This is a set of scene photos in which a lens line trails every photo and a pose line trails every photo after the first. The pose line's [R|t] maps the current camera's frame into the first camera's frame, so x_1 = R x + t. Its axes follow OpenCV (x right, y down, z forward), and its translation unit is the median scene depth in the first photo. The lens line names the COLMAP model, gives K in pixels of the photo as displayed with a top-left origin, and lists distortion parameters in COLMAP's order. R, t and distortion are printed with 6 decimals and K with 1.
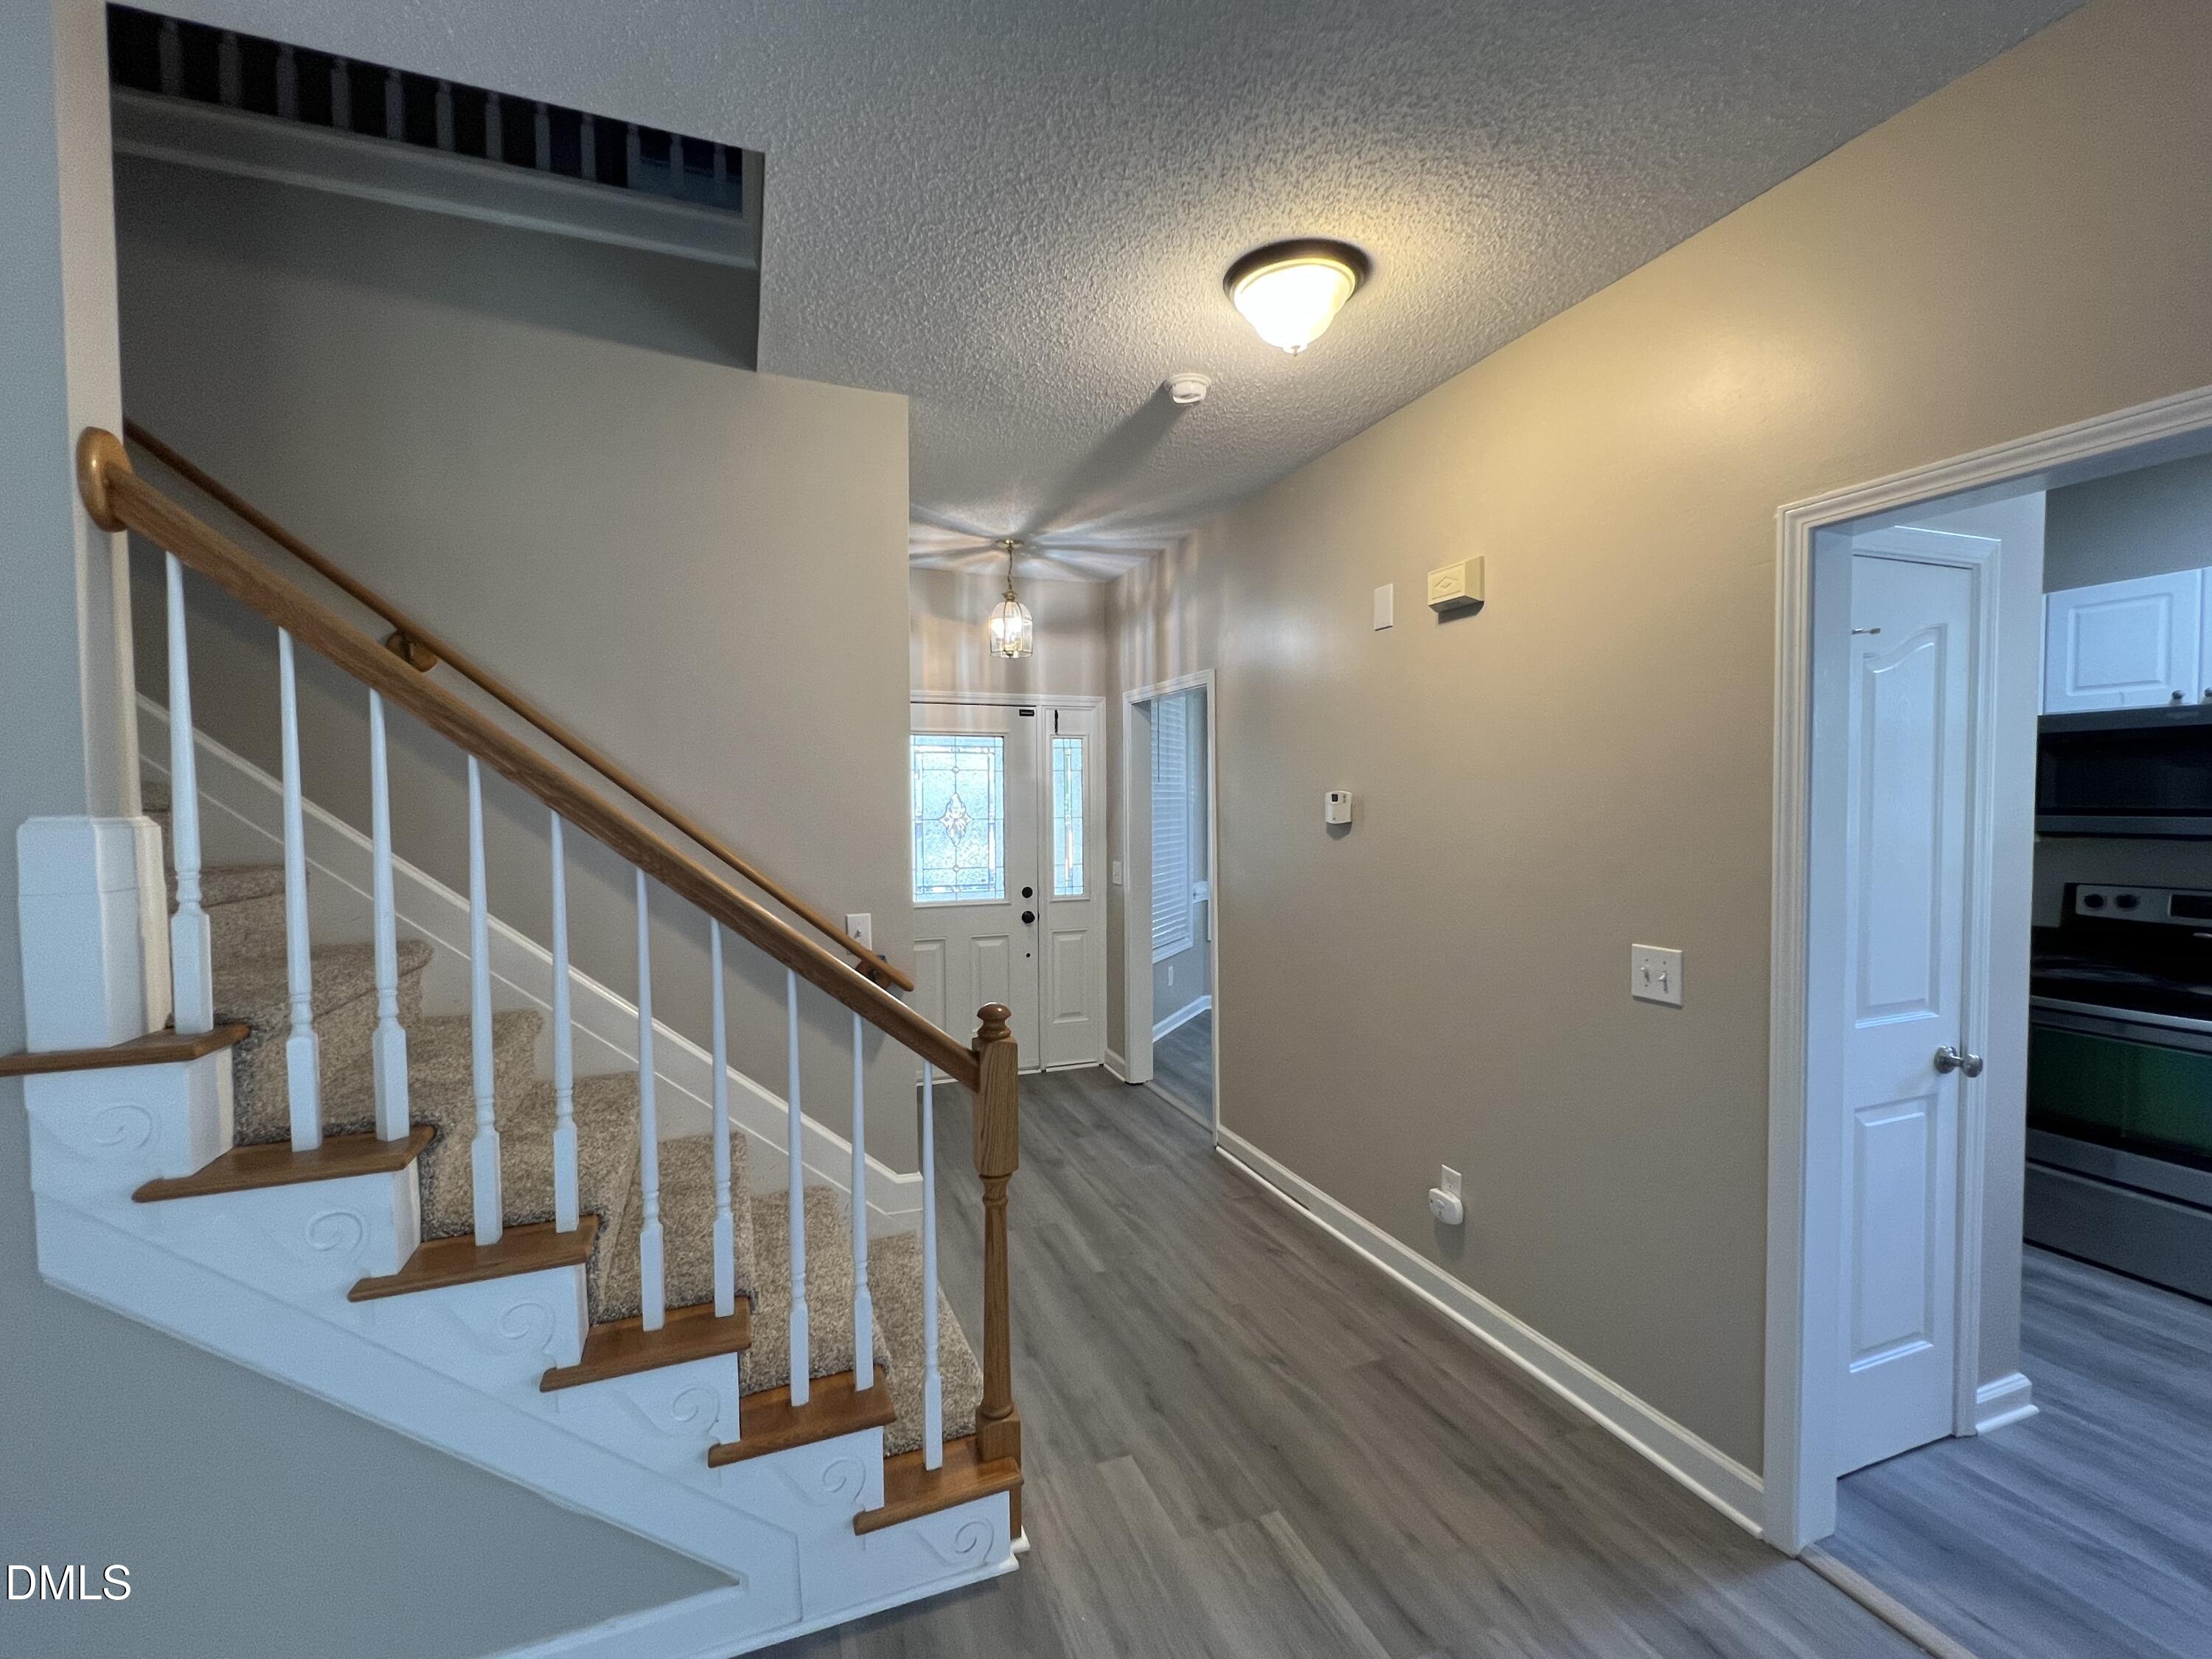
lens RADIAL K [[934.4, 0, 1096.6], [0, 934.4, 832.5], [0, 0, 1]] dist [0.000556, 0.000167]
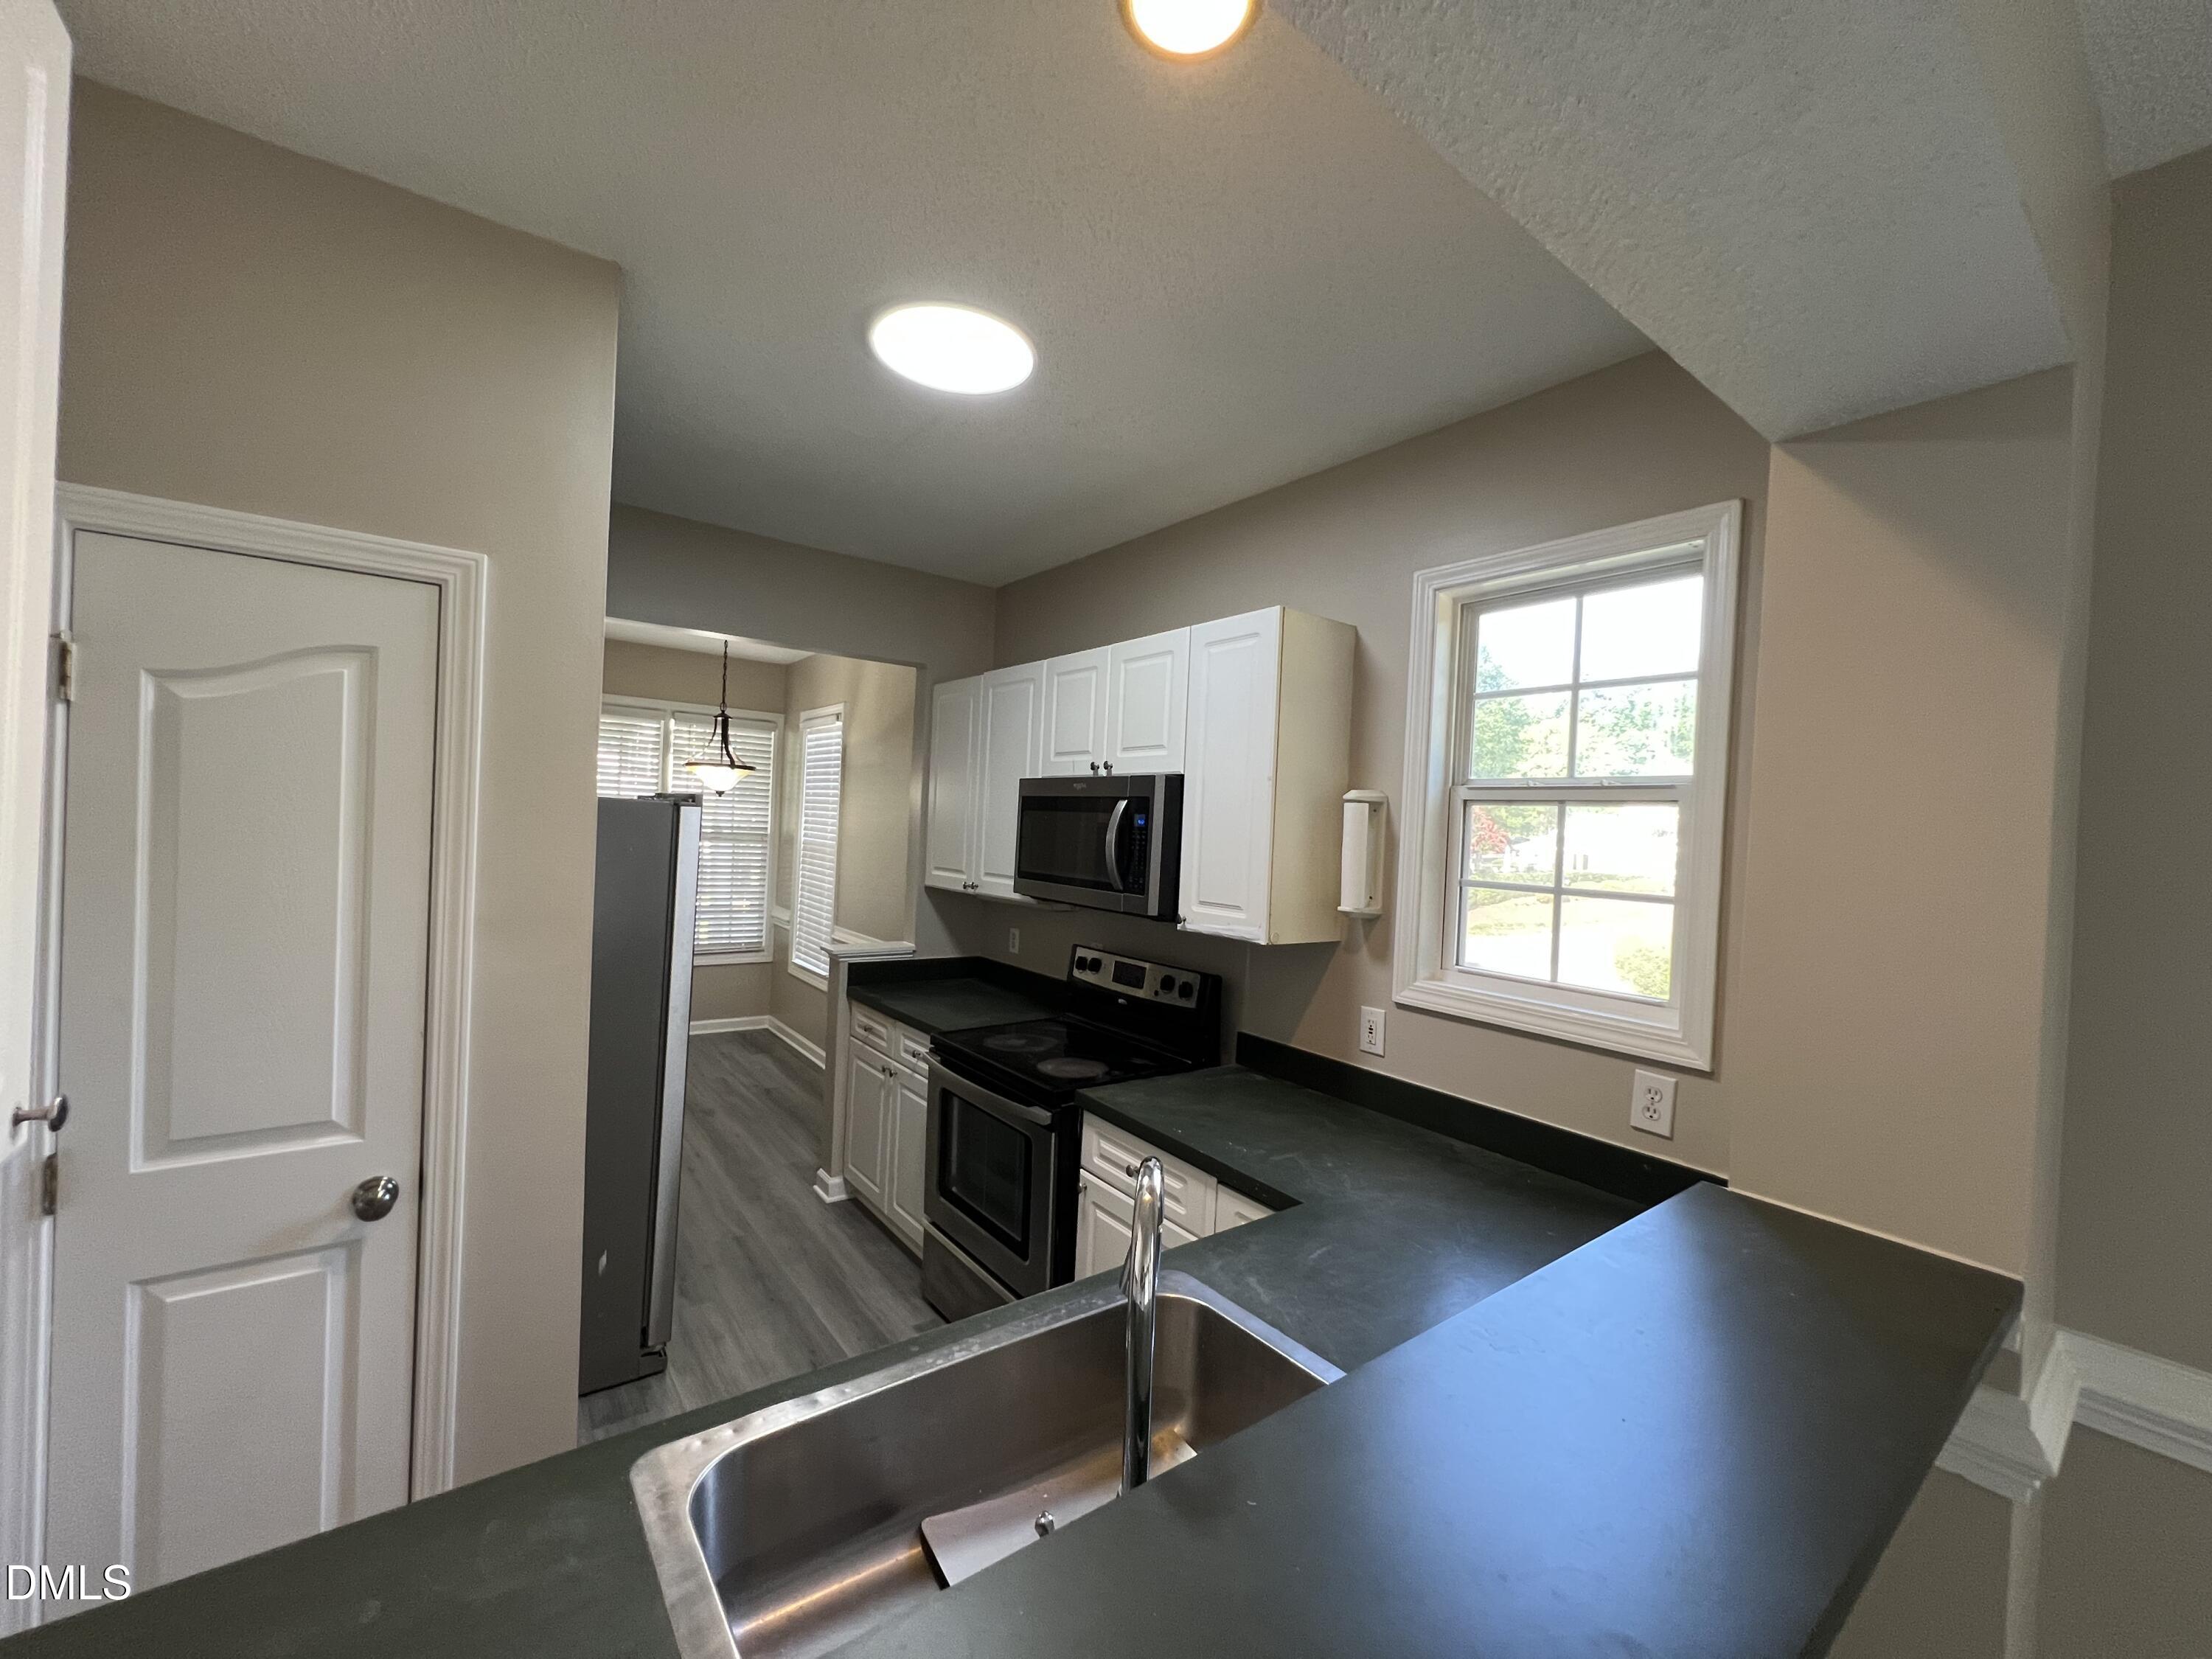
lens RADIAL K [[888.9, 0, 1104.9], [0, 888.9, 833.2], [0, 0, 1]] dist [-0.000923, 0.000171]
pose [[0.959655, 0.048820, 0.276910, 0.567596], [-0.043665, 0.998739, -0.024755, -0.032079], [-0.277769, 0.011665, 0.960577, 0.044801]]
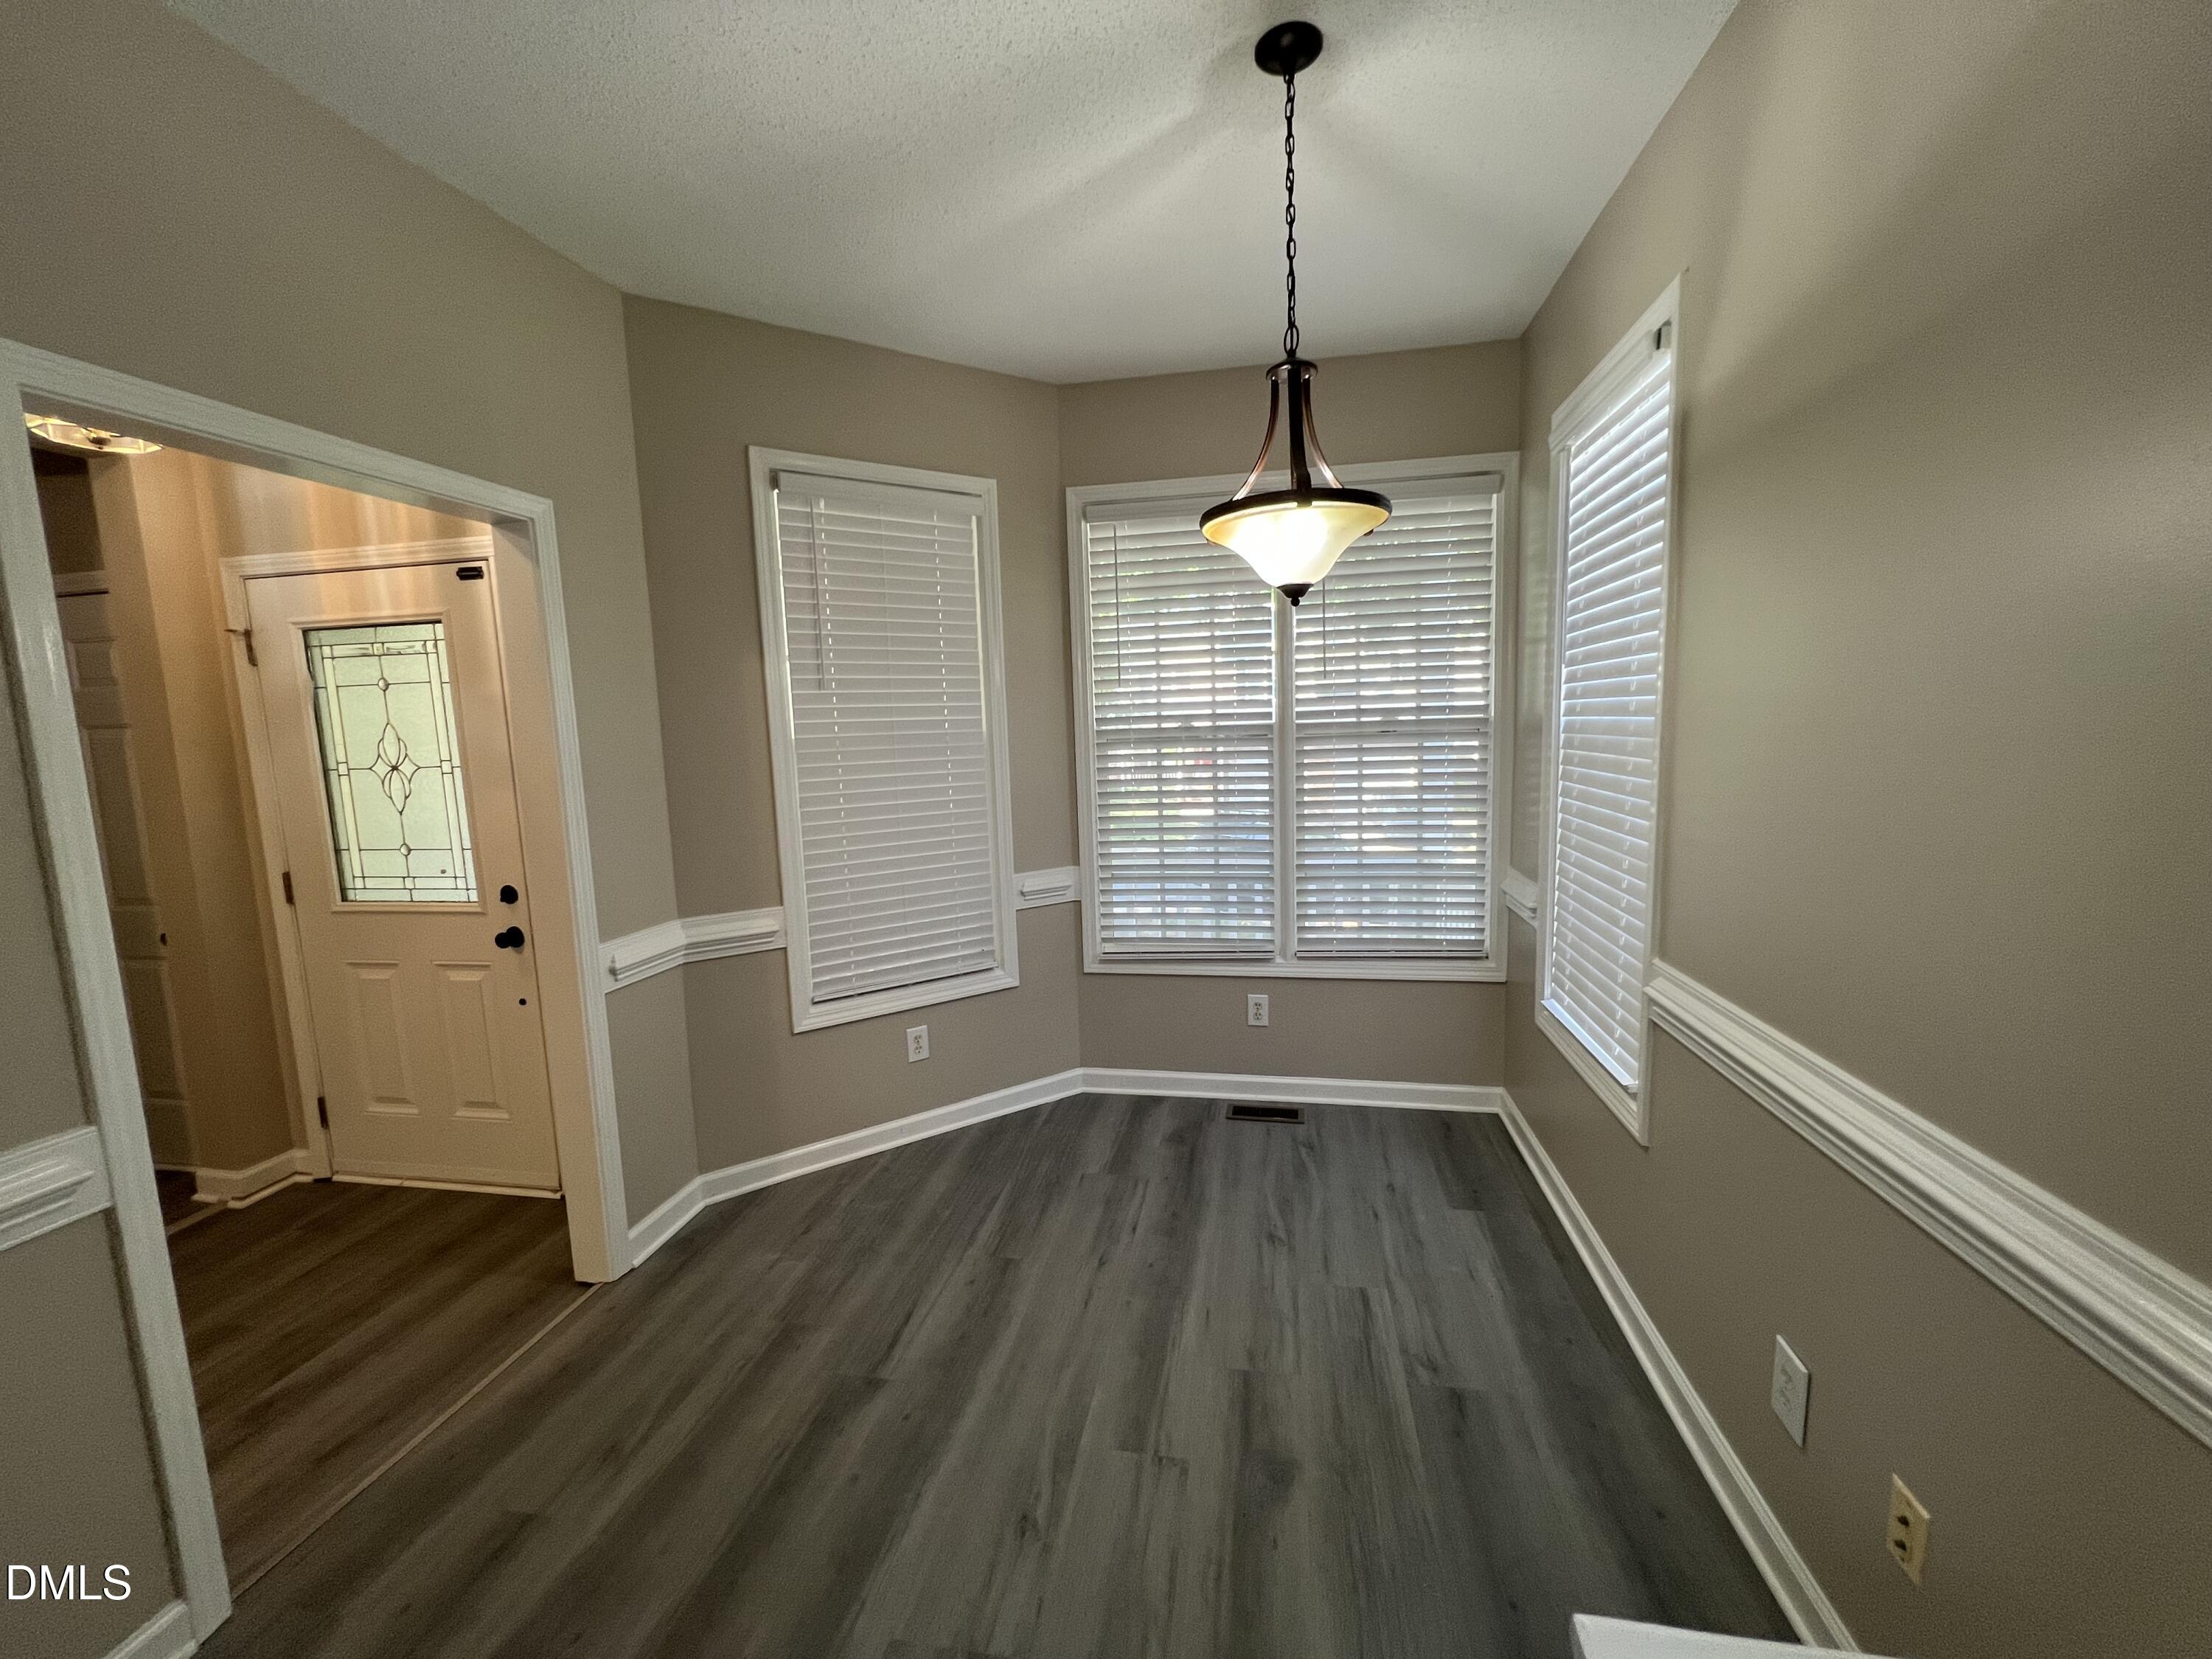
lens RADIAL K [[877.5, 0, 1105.7], [0, 877.5, 834.6], [0, 0, 1]] dist [-0.000644, -0.000030]
pose [[0.848399, 0.039119, -0.527909, 0.552210], [0.010617, 0.995808, 0.090855, -0.018716], [0.529250, -0.082686, 0.844427, 0.792349]]
